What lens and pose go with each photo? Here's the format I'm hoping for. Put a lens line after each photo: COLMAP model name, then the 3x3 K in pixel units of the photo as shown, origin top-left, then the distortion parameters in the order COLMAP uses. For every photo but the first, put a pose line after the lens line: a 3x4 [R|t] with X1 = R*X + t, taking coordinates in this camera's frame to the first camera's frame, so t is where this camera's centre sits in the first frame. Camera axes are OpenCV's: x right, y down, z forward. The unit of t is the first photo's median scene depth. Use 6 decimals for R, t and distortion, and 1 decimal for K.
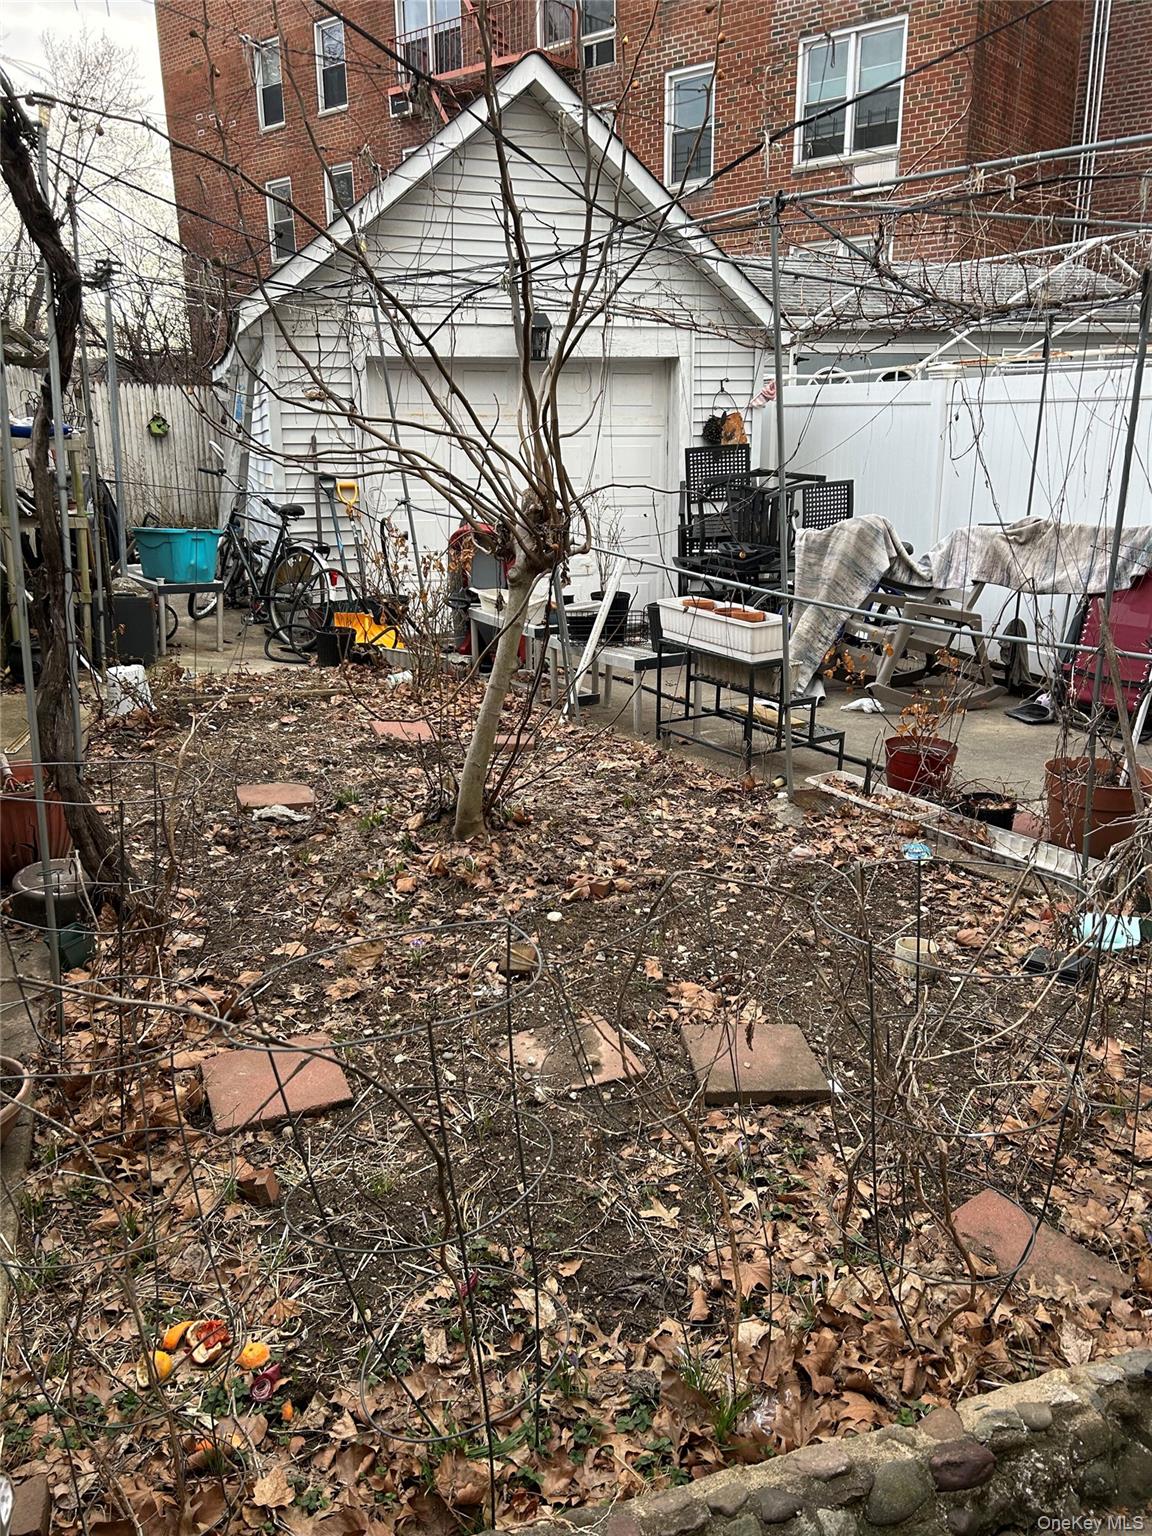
lens RADIAL K [[1153.0, 0, 576.0], [0, 1153.0, 768.0], [0, 0, 1]] dist [0.060474, -0.000470]
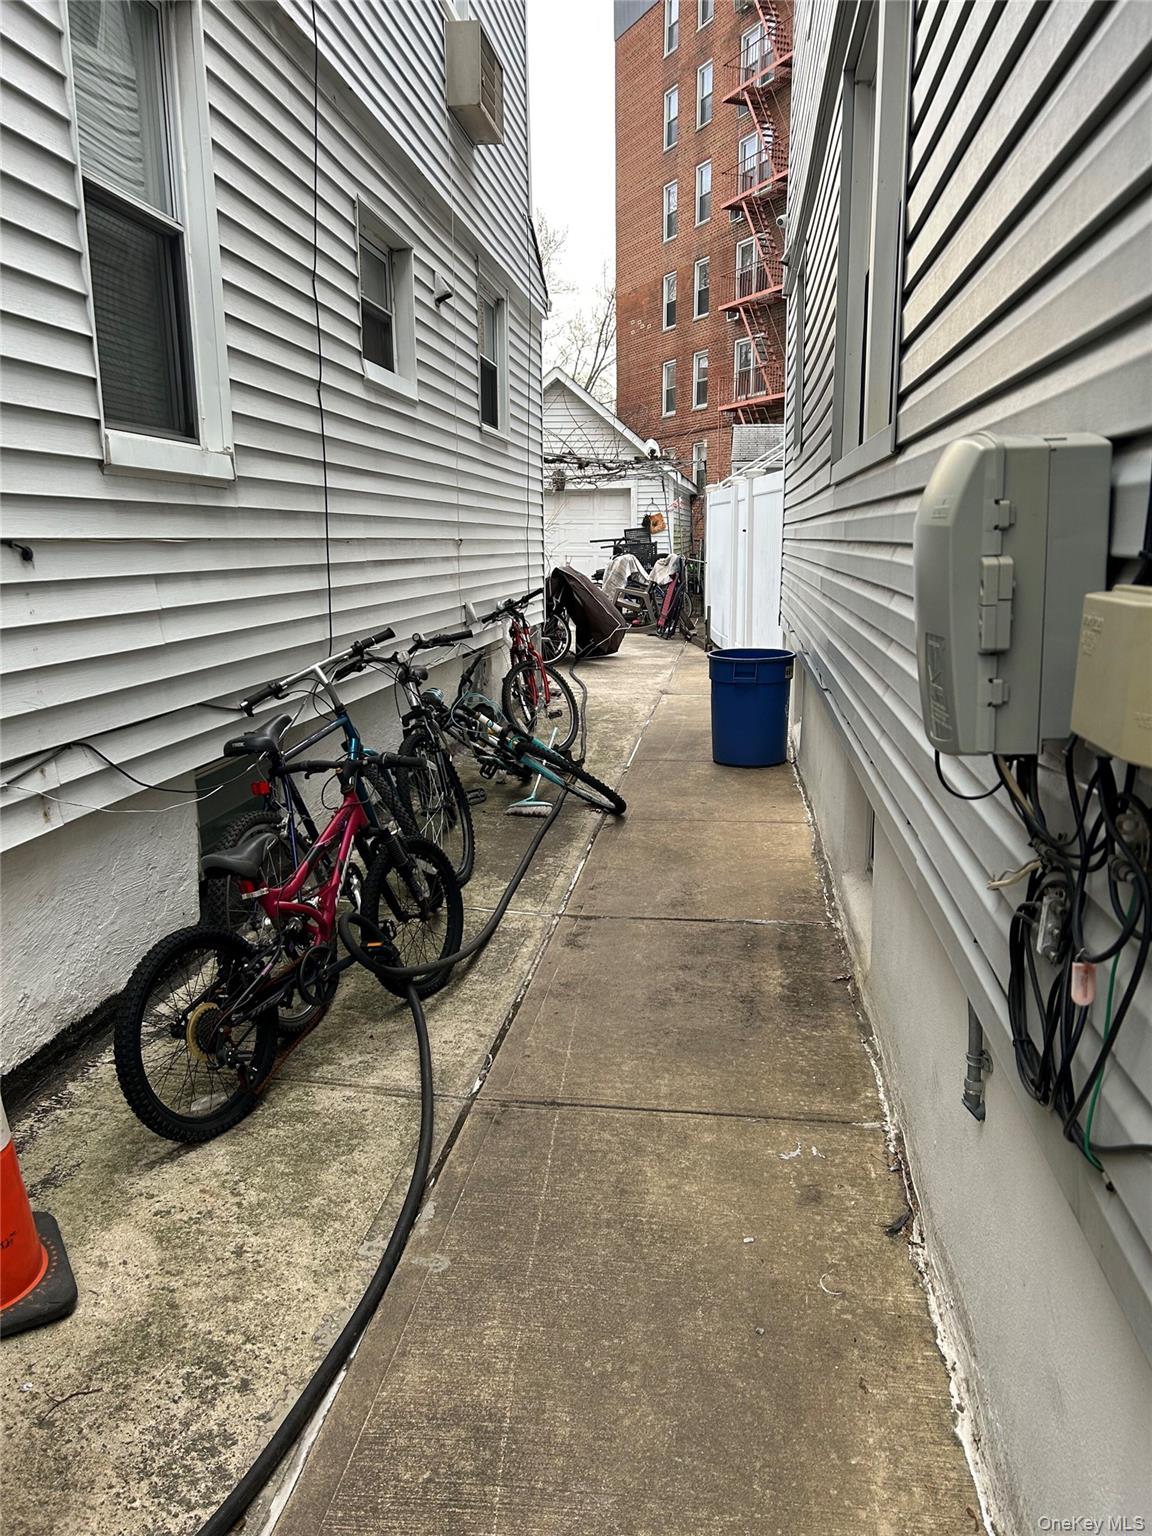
lens RADIAL K [[1153.0, 0, 576.0], [0, 1153.0, 768.0], [0, 0, 1]] dist [0.060474, -0.000470]
pose [[0.895514, 0.100881, -0.433449, 1.035627], [-0.137207, 0.989109, -0.053267, 0.300736], [0.423354, 0.107174, 0.899603, -0.958120]]
